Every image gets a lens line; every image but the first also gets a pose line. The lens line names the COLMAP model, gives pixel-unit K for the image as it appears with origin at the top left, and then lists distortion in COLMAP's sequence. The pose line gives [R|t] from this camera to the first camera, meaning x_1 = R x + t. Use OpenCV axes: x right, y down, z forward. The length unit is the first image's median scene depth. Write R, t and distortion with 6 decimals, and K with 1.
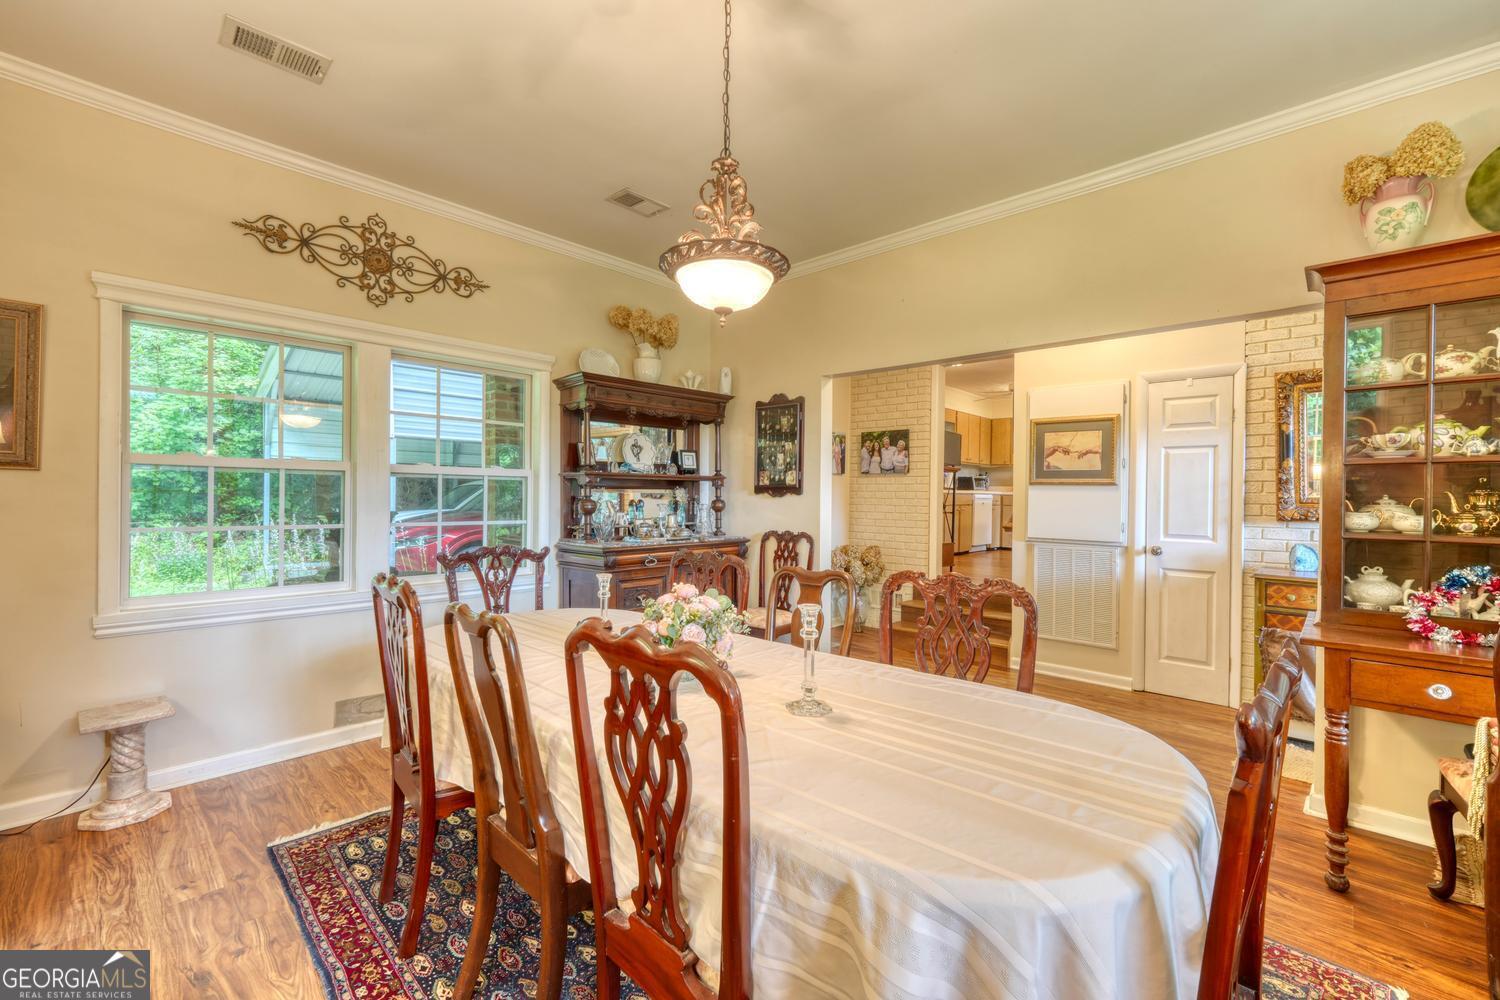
lens RADIAL K [[636.4, 0, 749.0], [0, 636.4, 496.7], [0, 0, 1]] dist [-0.007373, 0.004946]
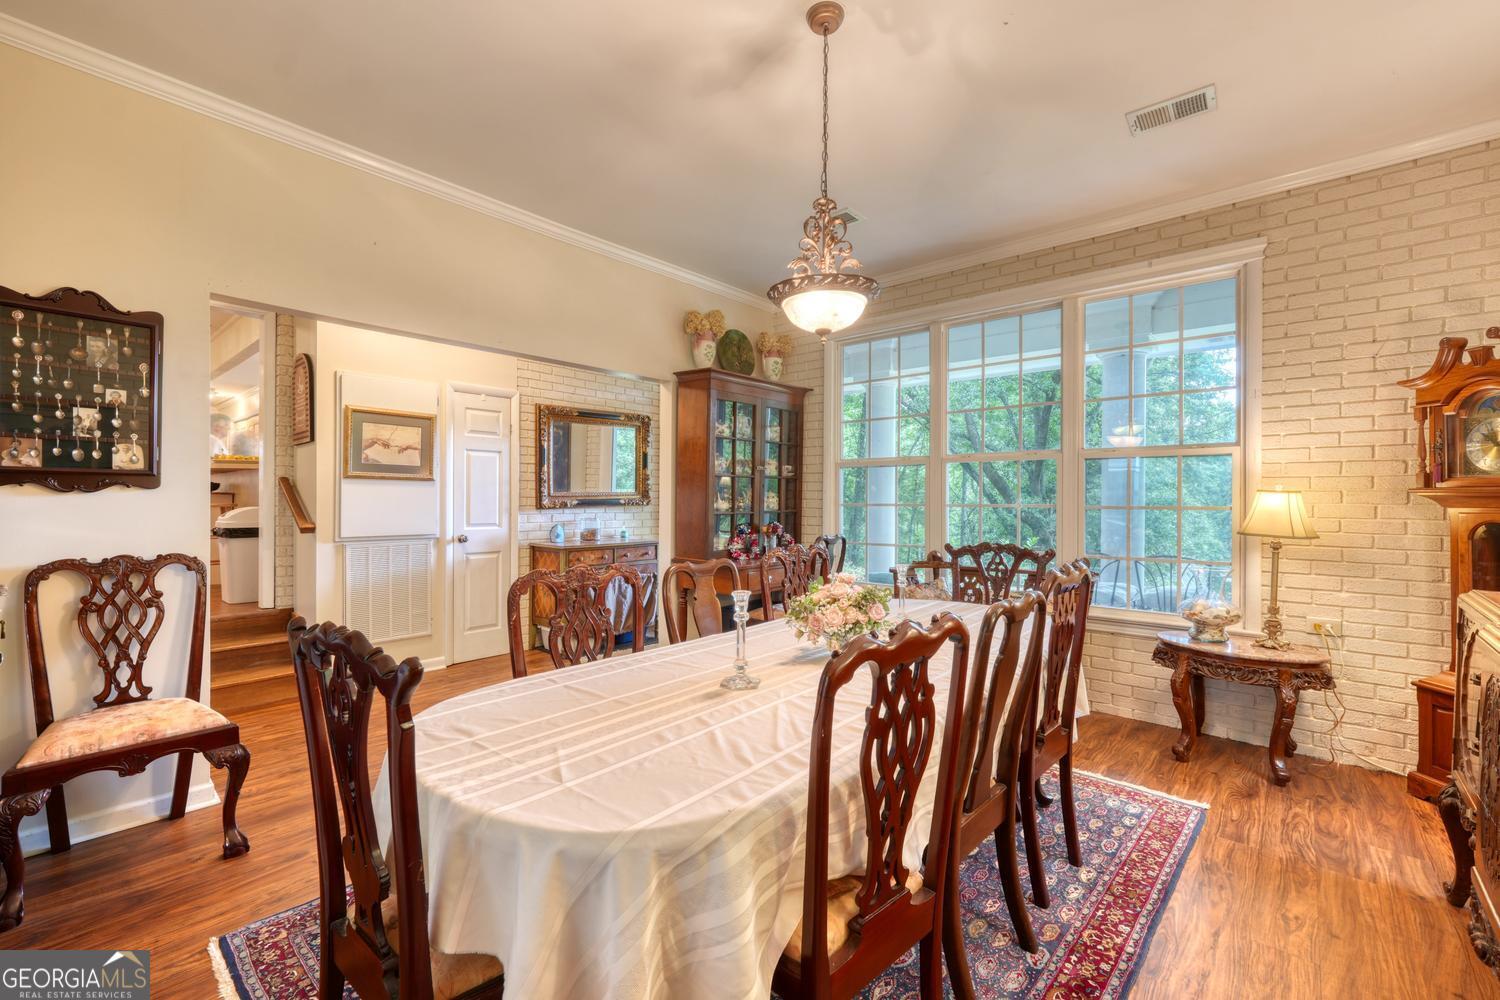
lens RADIAL K [[636.4, 0, 749.0], [0, 636.4, 496.7], [0, 0, 1]] dist [-0.007373, 0.004946]
pose [[-0.040253, -0.007981, 0.999158, -0.513416], [-0.002560, 0.999966, 0.007885, -0.001541], [-0.999186, -0.002240, -0.040272, 0.513738]]
